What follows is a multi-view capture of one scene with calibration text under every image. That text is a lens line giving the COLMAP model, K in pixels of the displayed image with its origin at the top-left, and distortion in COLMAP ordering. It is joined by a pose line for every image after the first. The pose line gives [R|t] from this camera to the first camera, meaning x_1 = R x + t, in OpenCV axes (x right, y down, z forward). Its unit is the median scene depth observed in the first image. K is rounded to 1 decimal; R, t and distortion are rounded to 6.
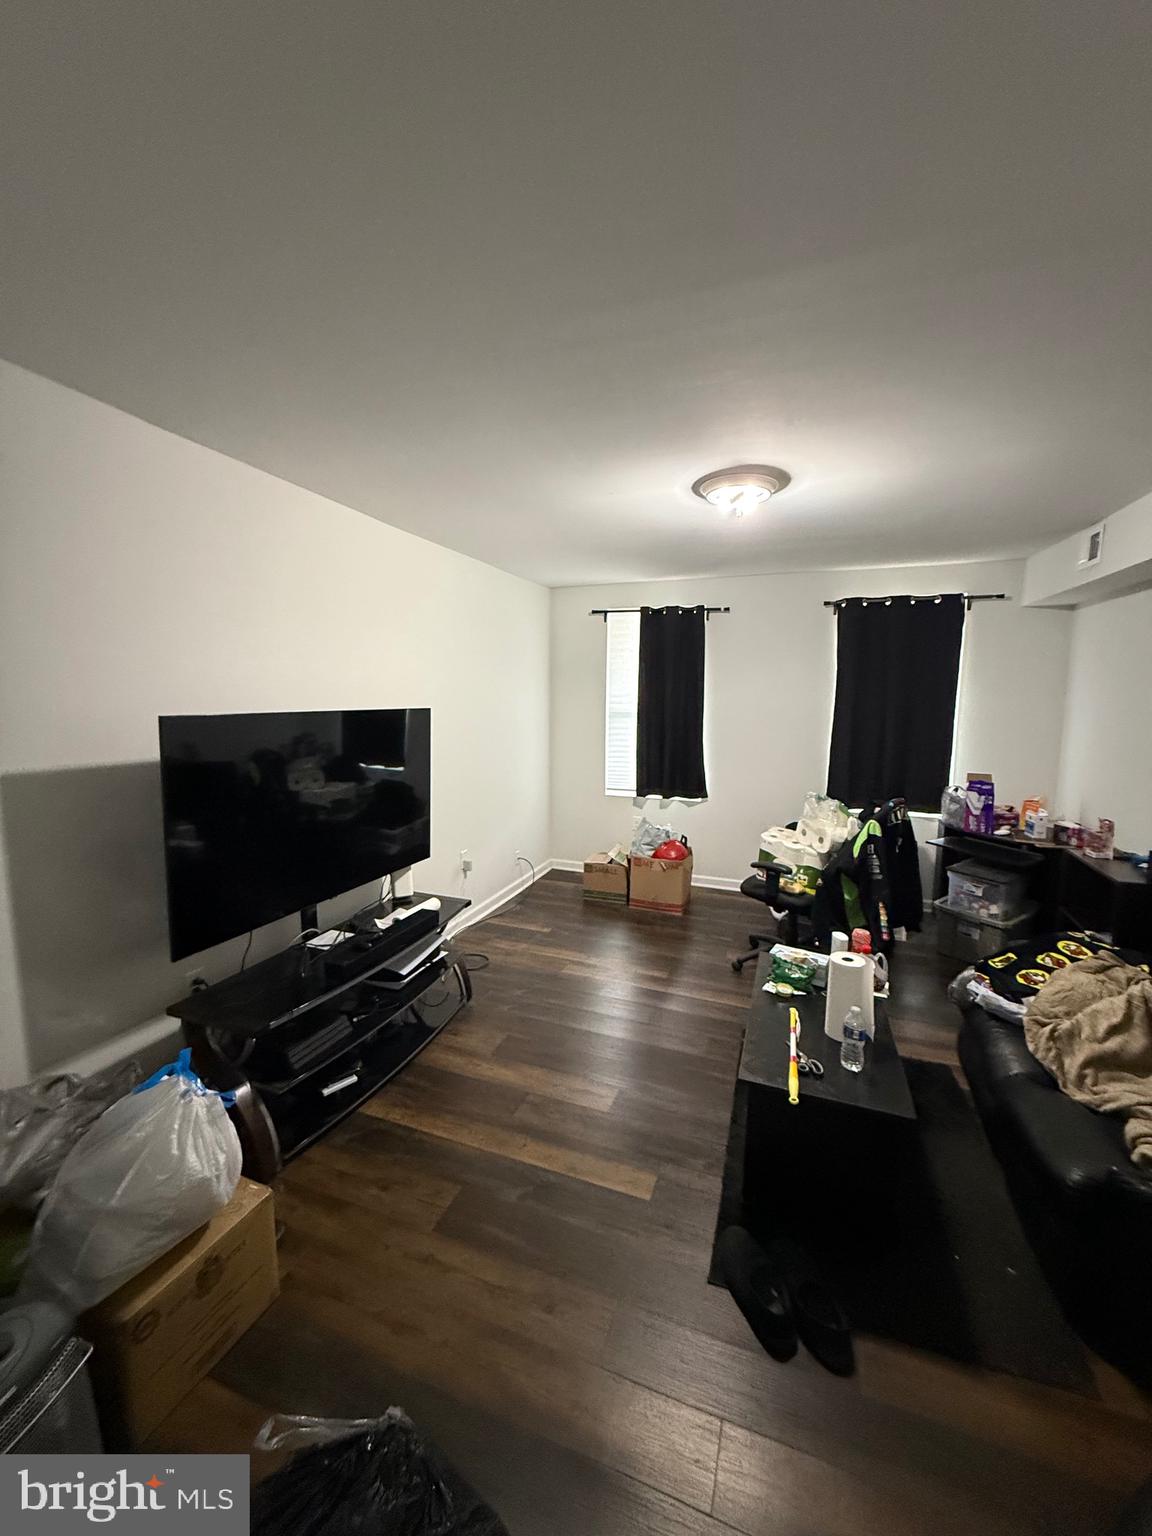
lens RADIAL K [[613.9, 0, 574.3], [0, 613.9, 764.5], [0, 0, 1]] dist [0.001720, -0.000503]
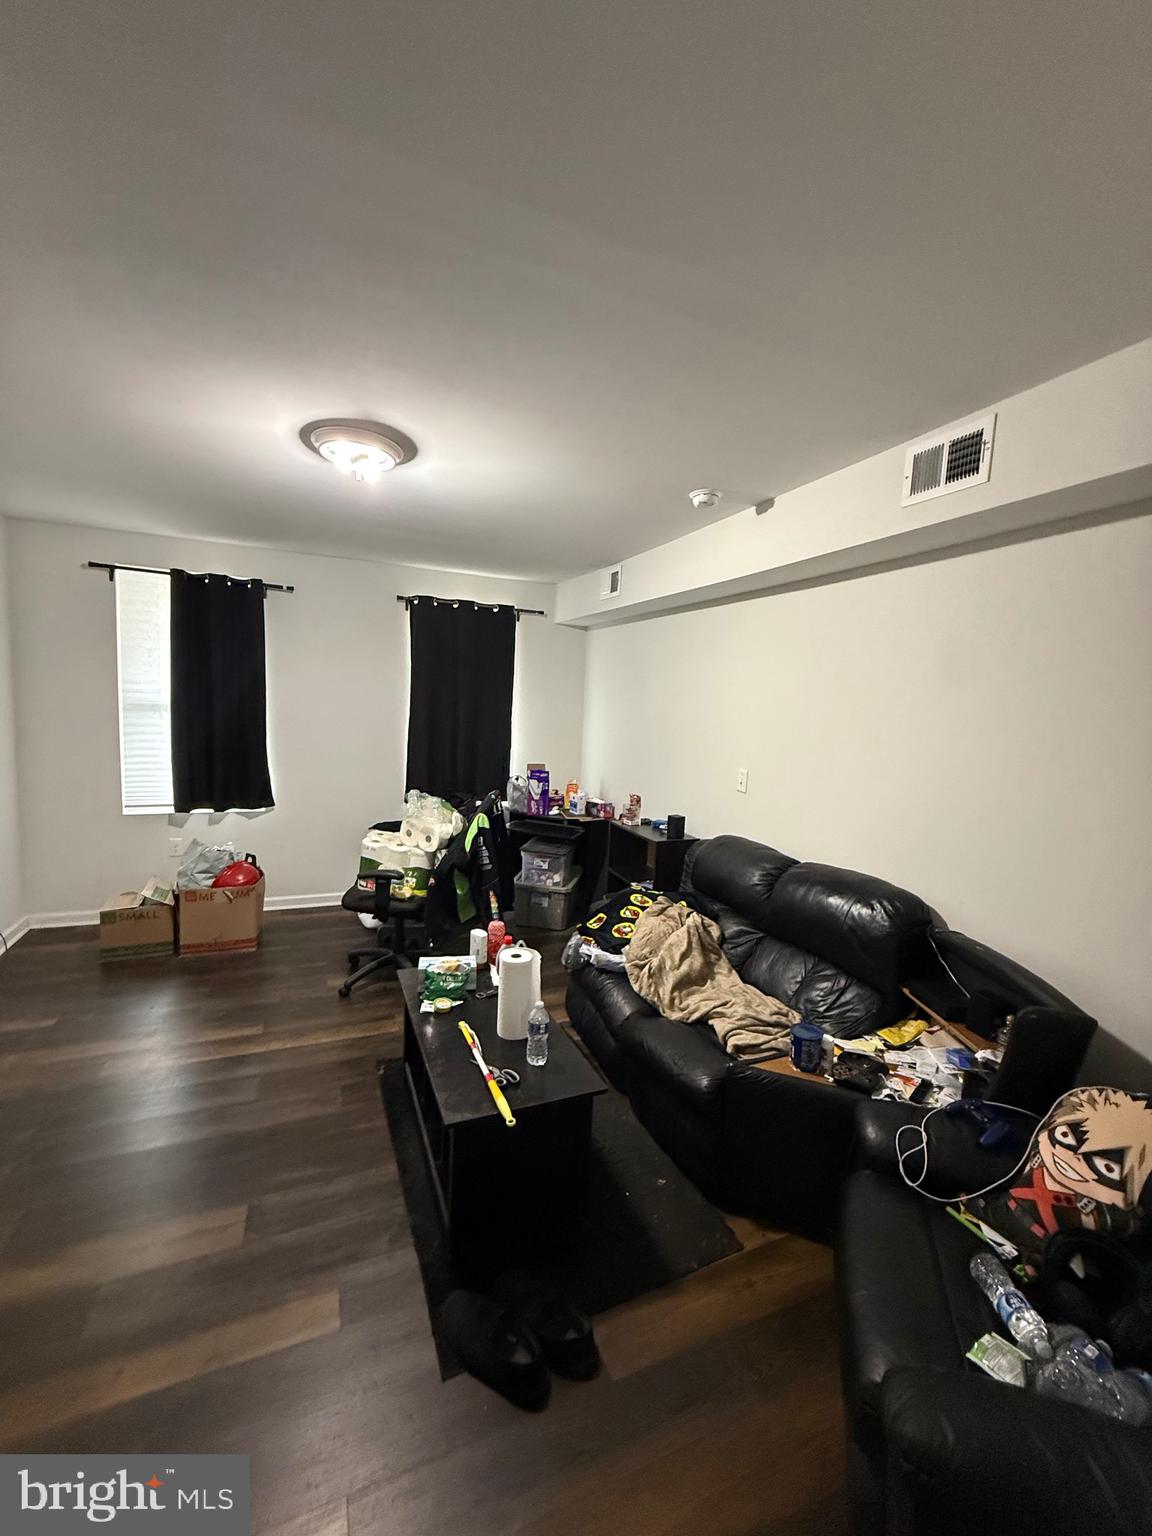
lens RADIAL K [[613.9, 0, 574.3], [0, 613.9, 764.5], [0, 0, 1]] dist [0.001720, -0.000503]
pose [[0.723957, -0.045859, 0.688319, -0.096129], [0.042602, 0.998856, 0.021742, -0.006559], [-0.688528, 0.013583, 0.725082, 0.124838]]
